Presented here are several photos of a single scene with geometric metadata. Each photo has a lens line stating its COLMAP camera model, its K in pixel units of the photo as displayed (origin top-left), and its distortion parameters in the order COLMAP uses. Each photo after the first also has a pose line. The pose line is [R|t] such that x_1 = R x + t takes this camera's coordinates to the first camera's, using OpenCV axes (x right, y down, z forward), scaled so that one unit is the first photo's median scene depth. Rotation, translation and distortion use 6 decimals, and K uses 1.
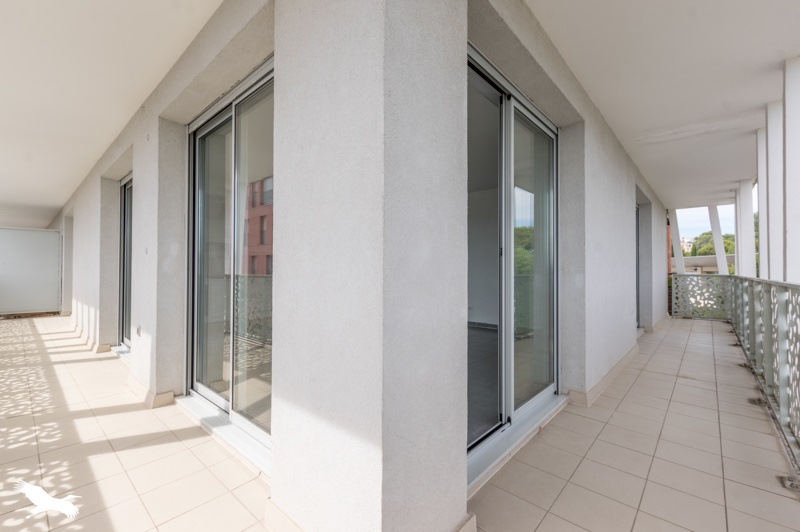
lens RADIAL K [[353.2, 0, 399.0], [0, 353.2, 266.7], [0, 0, 1]] dist [0.000089, -0.000044]
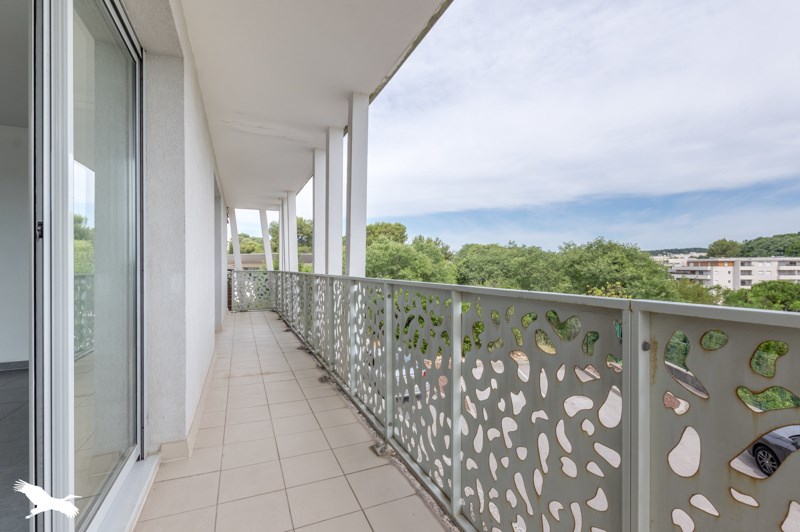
lens RADIAL K [[353.2, 0, 399.0], [0, 353.2, 266.7], [0, 0, 1]] dist [0.000089, -0.000044]
pose [[0.397808, -0.004315, 0.917458, 0.041733], [-0.005442, 0.999960, 0.007062, -0.000324], [-0.917452, -0.007802, 0.397769, 0.310419]]
